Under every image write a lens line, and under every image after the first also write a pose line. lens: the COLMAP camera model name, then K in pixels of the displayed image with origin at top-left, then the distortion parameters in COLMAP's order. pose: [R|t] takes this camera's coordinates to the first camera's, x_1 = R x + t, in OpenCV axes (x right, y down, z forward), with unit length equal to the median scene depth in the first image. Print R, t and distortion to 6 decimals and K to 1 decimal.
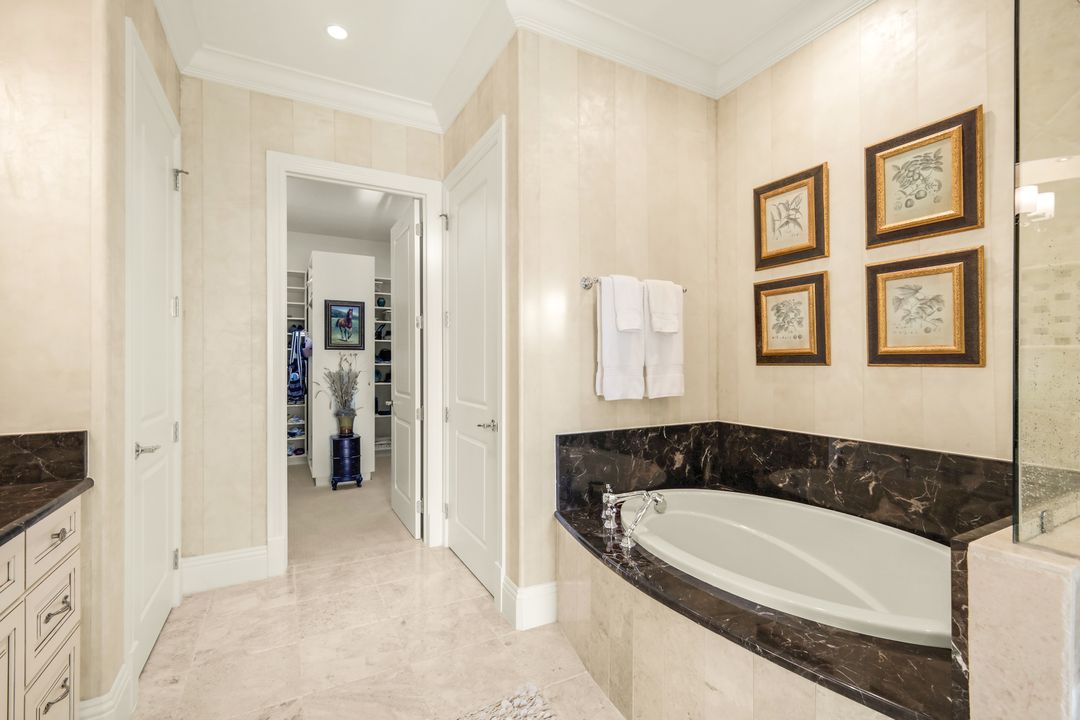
lens RADIAL K [[478.4, 0, 541.0], [0, 478.4, 359.3], [0, 0, 1]] dist [0.006218, -0.001086]
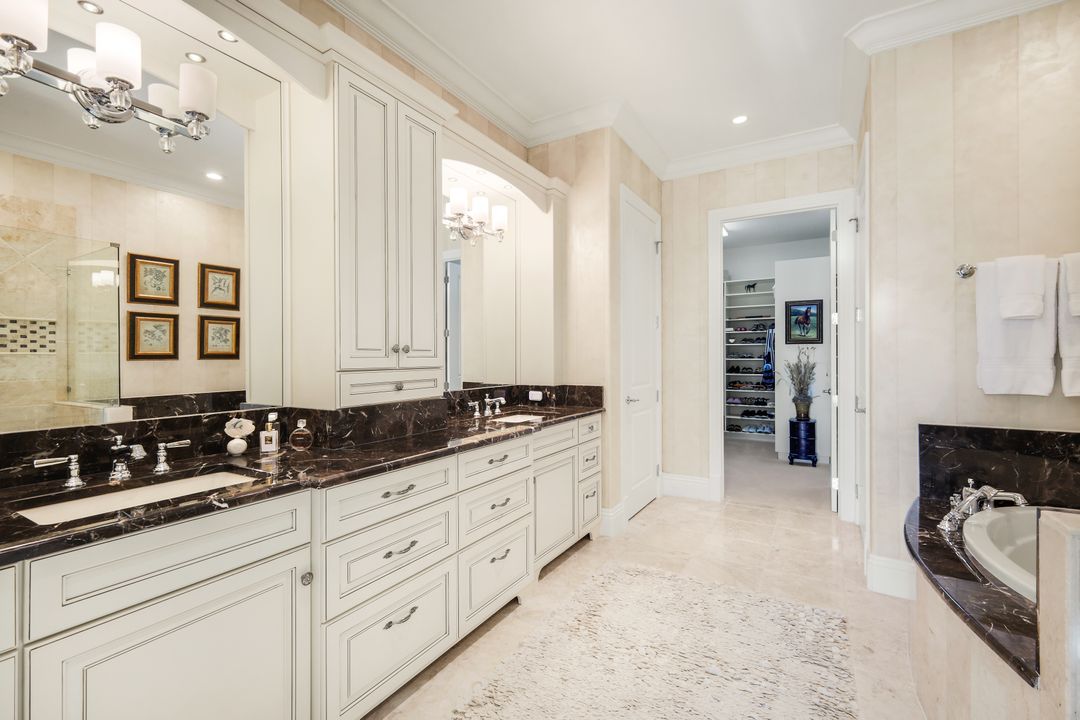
lens RADIAL K [[478.4, 0, 534.4], [0, 478.4, 356.9], [0, 0, 1]] dist [0.006218, -0.001086]
pose [[0.503473, -0.000243, -0.864011, 0.488429], [0.007389, 0.999965, 0.004025, 0.002893], [0.863979, -0.008410, 0.503457, -0.231489]]
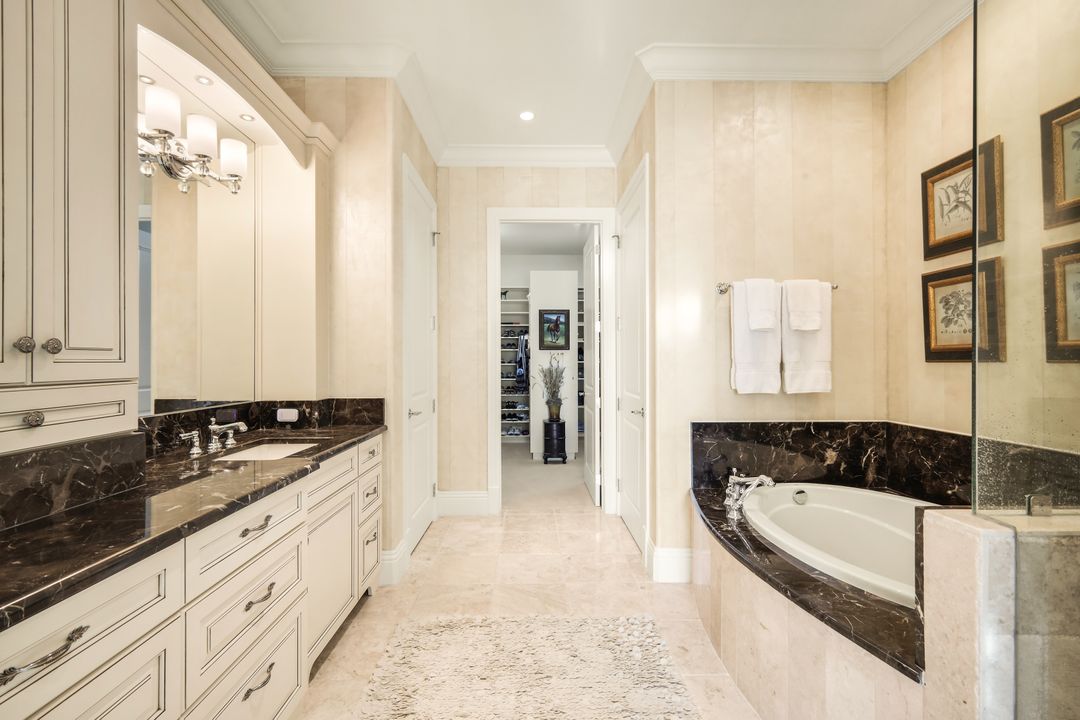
lens RADIAL K [[478.4, 0, 539.5], [0, 478.4, 358.6], [0, 0, 1]] dist [0.006218, -0.001086]
pose [[0.887518, -0.002627, -0.460766, 0.229284], [0.003010, 0.999995, 0.000096, 0.003565], [0.460764, -0.001472, 0.887522, -0.184241]]
